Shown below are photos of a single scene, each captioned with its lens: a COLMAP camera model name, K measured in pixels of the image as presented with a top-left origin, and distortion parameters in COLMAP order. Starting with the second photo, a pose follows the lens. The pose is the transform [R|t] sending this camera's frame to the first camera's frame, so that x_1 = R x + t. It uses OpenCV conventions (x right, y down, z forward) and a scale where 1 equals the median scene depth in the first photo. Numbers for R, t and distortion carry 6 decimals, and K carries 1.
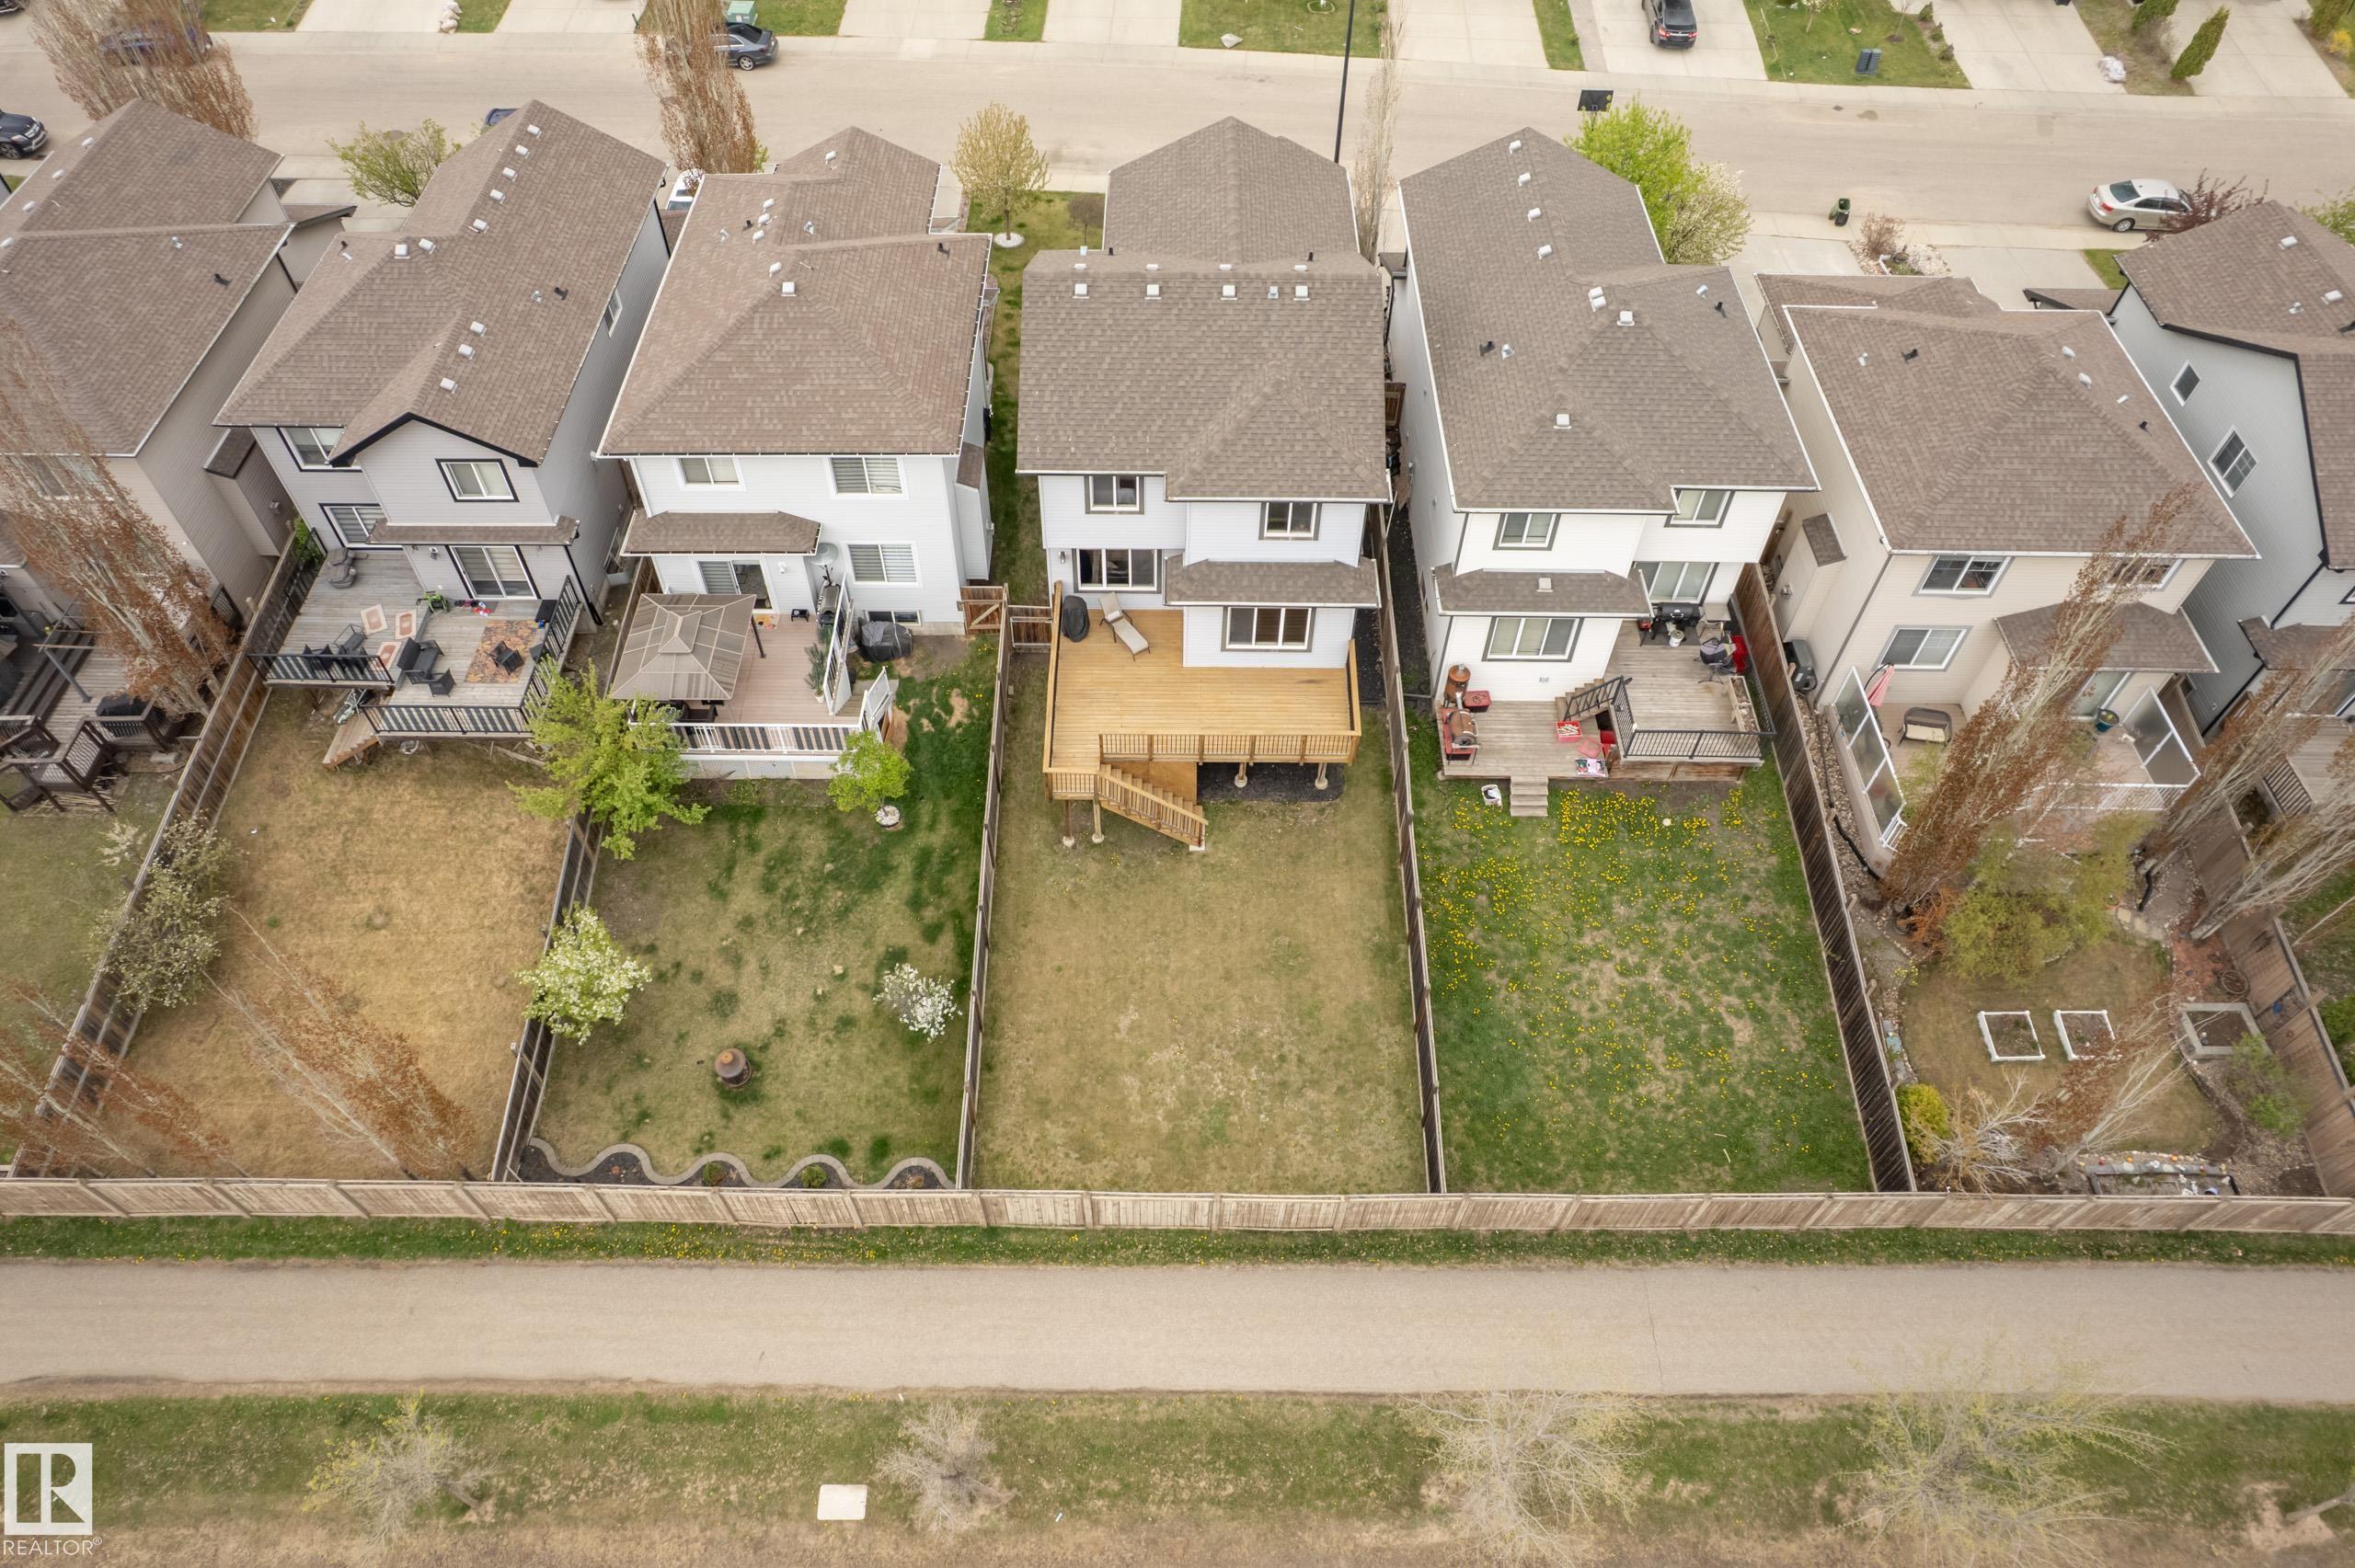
lens RADIAL K [[1520.6, 0, 1157.1], [0, 1520.6, 772.3], [0, 0, 1]] dist [-0.086665, 0.069533]
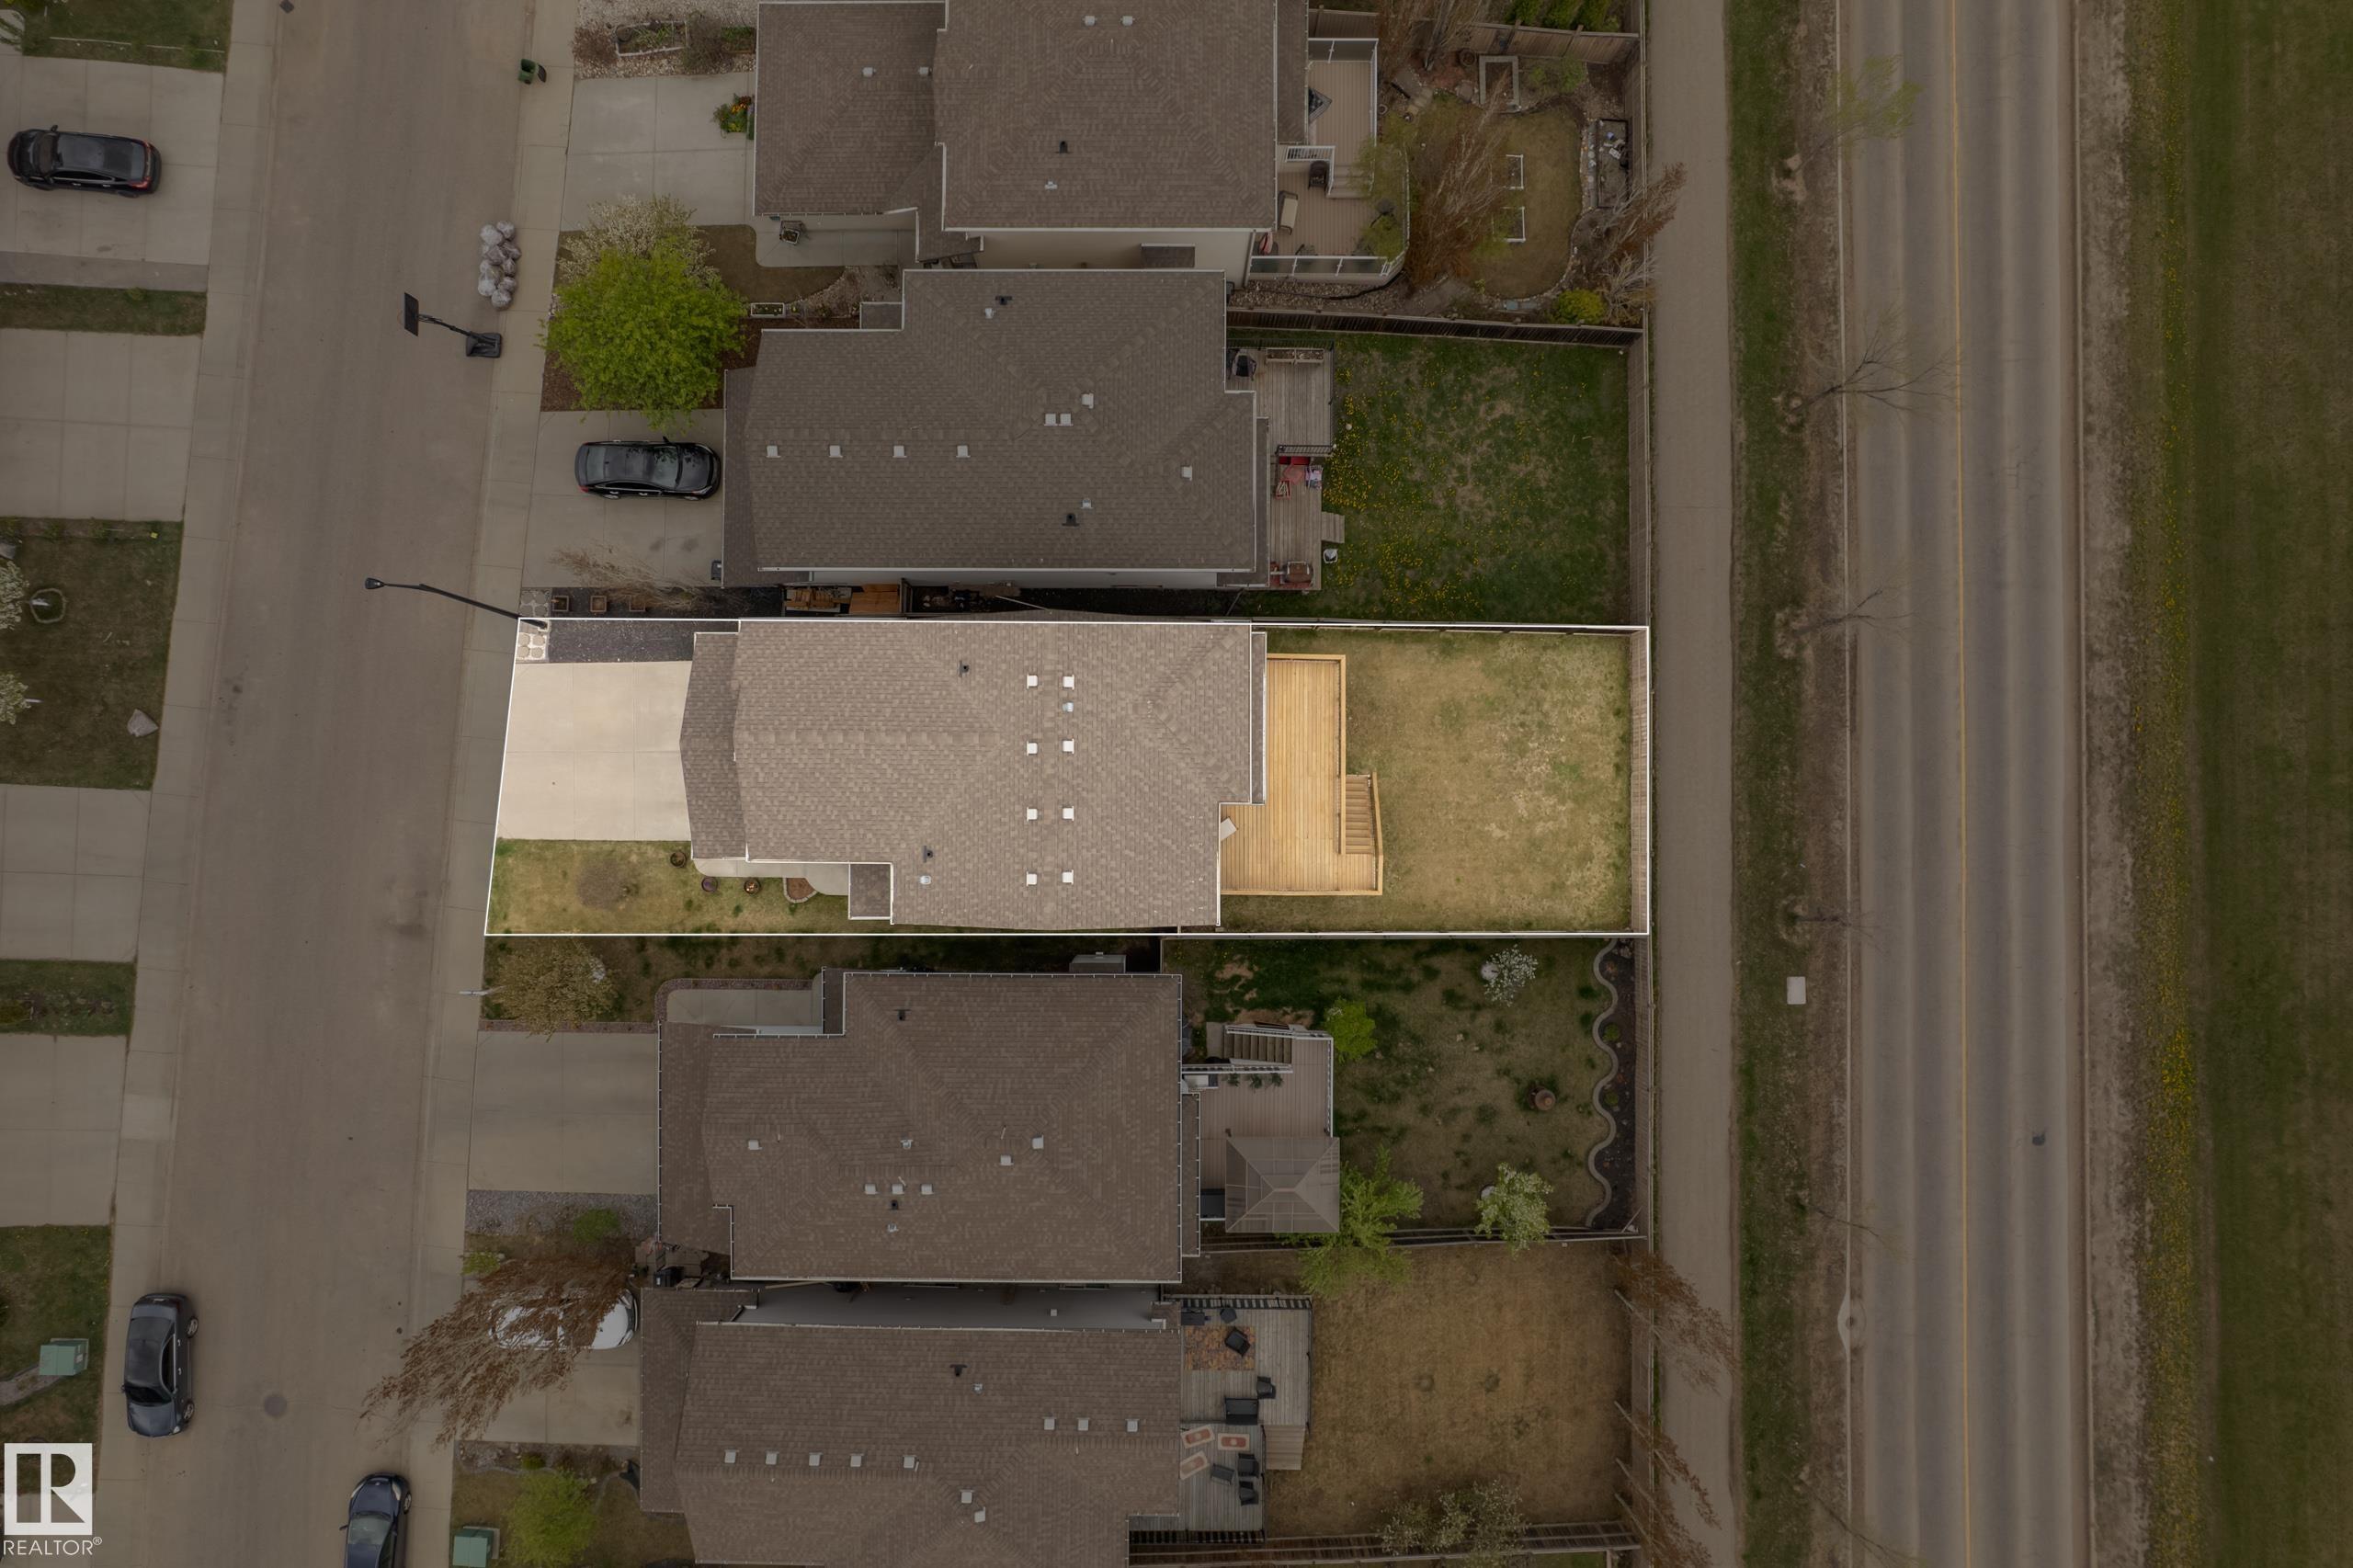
lens RADIAL K [[1519.5, 0, 1156.1], [0, 1519.5, 772.3], [0, 0, 1]] dist [-0.086665, 0.069533]
pose [[-0.001780, -0.999629, 0.027181, -0.002359], [0.784742, 0.015451, 0.619629, -0.971814], [-0.619819, 0.022433, 0.784424, 0.070487]]
